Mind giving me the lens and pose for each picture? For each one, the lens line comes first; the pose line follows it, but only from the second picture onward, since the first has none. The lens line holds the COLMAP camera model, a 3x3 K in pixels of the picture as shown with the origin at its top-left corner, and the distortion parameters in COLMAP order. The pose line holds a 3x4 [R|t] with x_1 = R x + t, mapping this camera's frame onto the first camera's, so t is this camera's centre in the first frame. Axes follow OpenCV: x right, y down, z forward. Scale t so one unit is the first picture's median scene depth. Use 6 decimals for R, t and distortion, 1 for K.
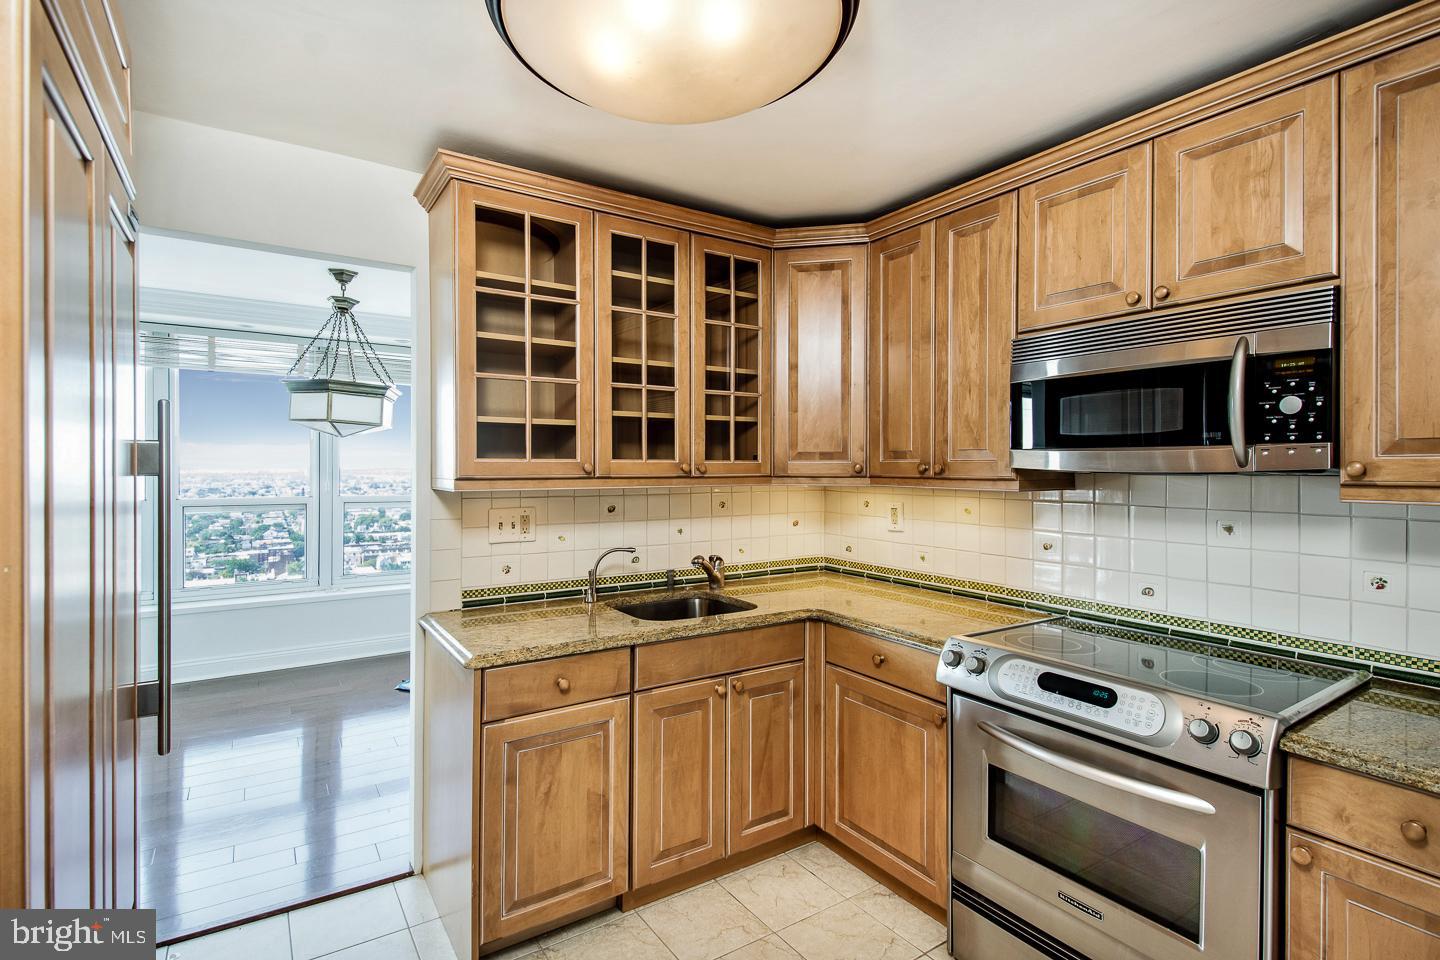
lens RADIAL K [[673.0, 0, 735.3], [0, 673.0, 472.5], [0, 0, 1]] dist [-0.036415, -0.000702]
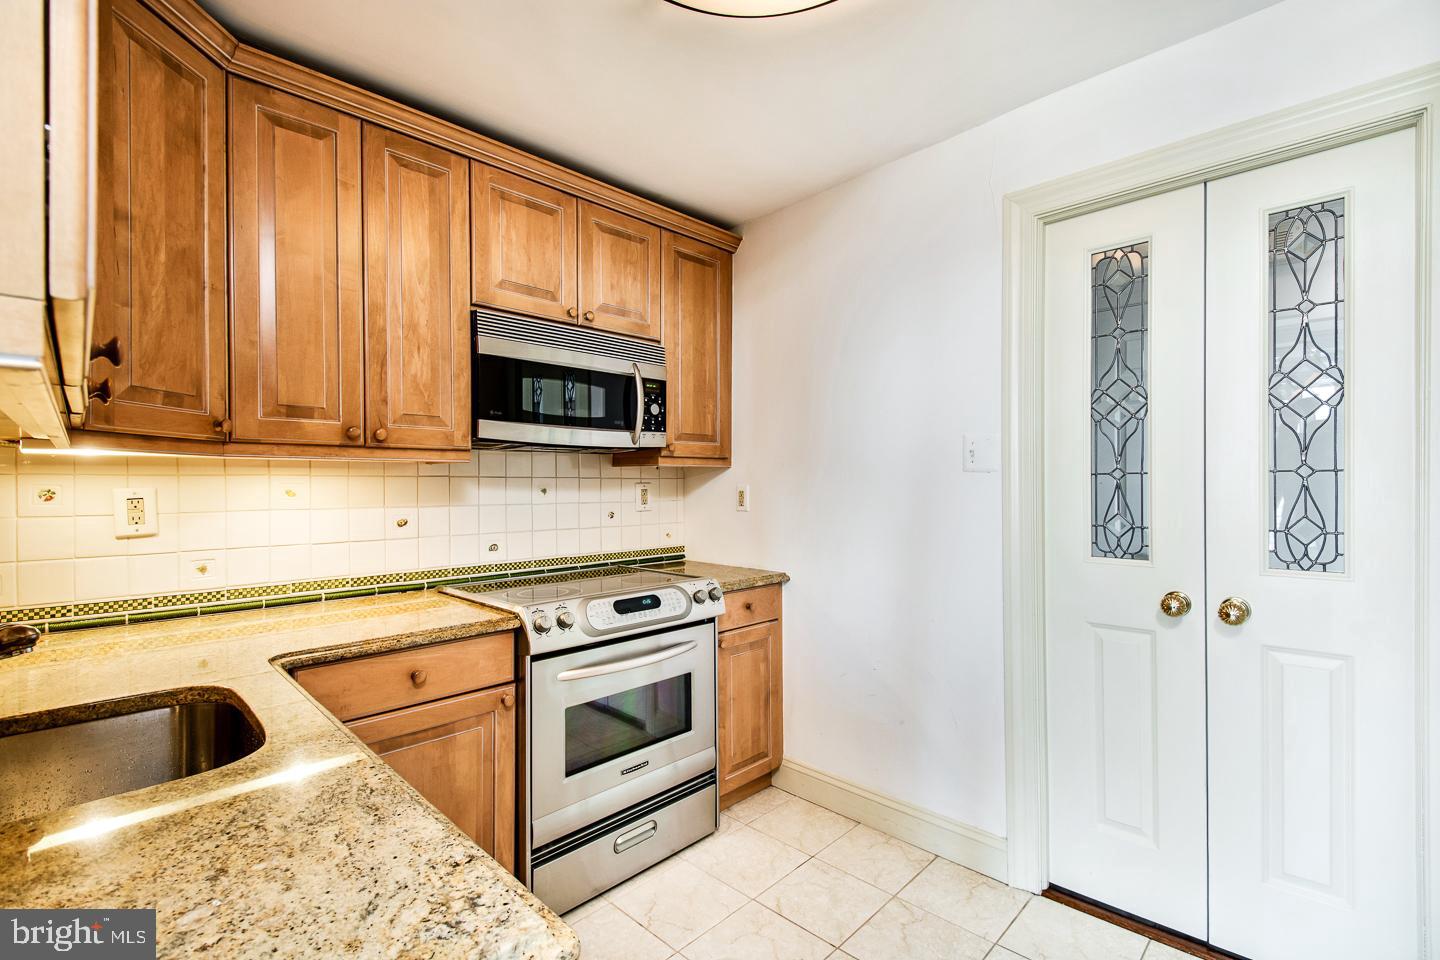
lens RADIAL K [[630.8, 0, 720.0], [0, 630.8, 480.0], [0, 0, 1]] dist [0.001531, -0.016139]
pose [[-0.201688, -0.006032, 0.979431, -0.588306], [0.006166, 0.999953, 0.007429, 0.051659], [-0.979430, 0.007538, -0.201642, 0.838478]]
